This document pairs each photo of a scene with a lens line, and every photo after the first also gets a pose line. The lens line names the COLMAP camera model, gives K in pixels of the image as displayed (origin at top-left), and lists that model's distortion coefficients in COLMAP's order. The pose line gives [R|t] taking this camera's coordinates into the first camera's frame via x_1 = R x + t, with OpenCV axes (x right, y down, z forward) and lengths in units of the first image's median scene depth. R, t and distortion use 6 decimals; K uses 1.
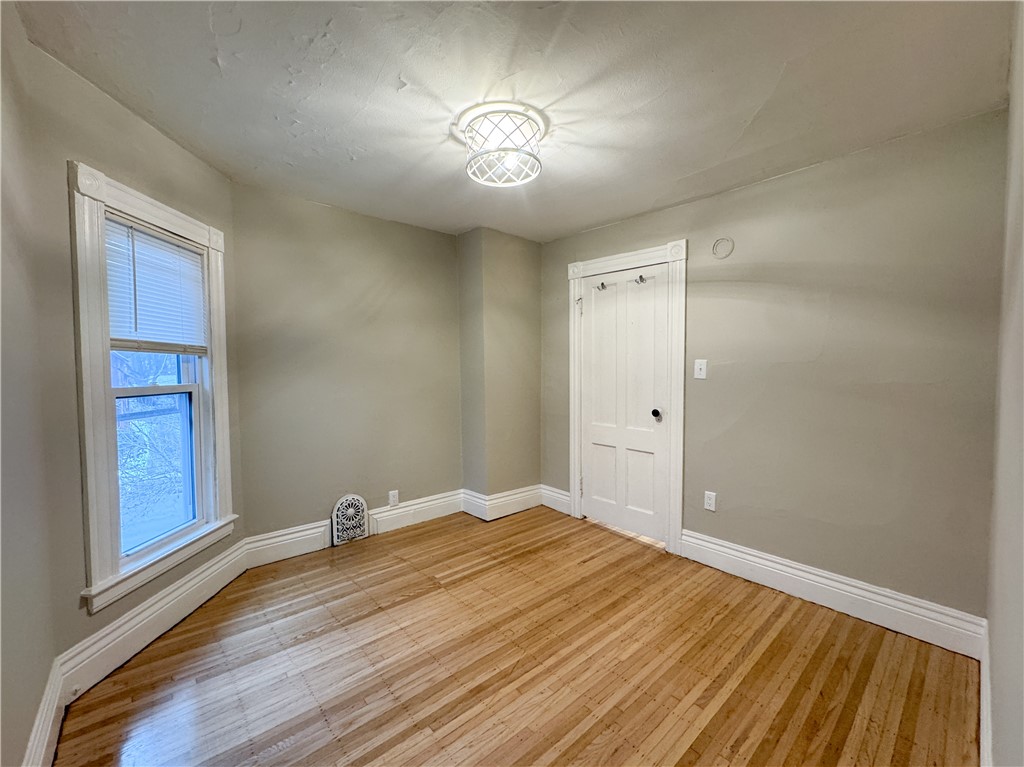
lens RADIAL K [[412.5, 0, 509.0], [0, 412.5, 384.1], [0, 0, 1]] dist [-0.001022, 0.000383]
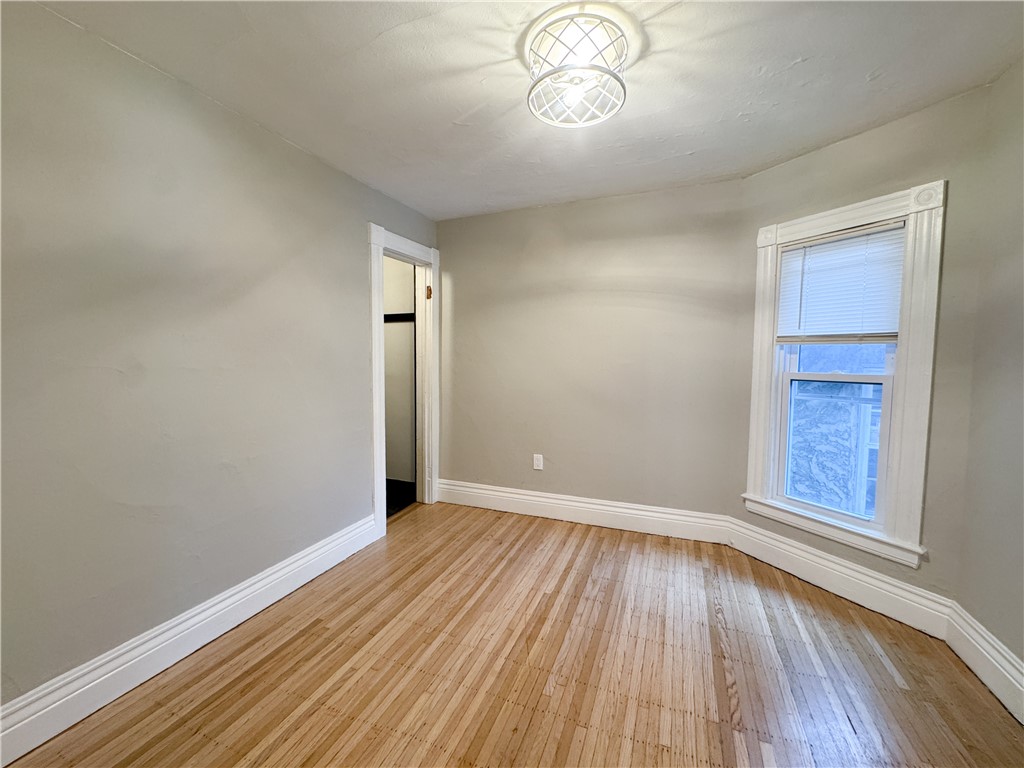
lens RADIAL K [[412.5, 0, 509.0], [0, 412.5, 384.6], [0, 0, 1]] dist [-0.001022, 0.000383]
pose [[-0.890392, 0.024099, -0.454555, 0.499435], [-0.022923, 0.994957, 0.097650, -0.062476], [0.454616, 0.097366, -0.885350, 1.801694]]
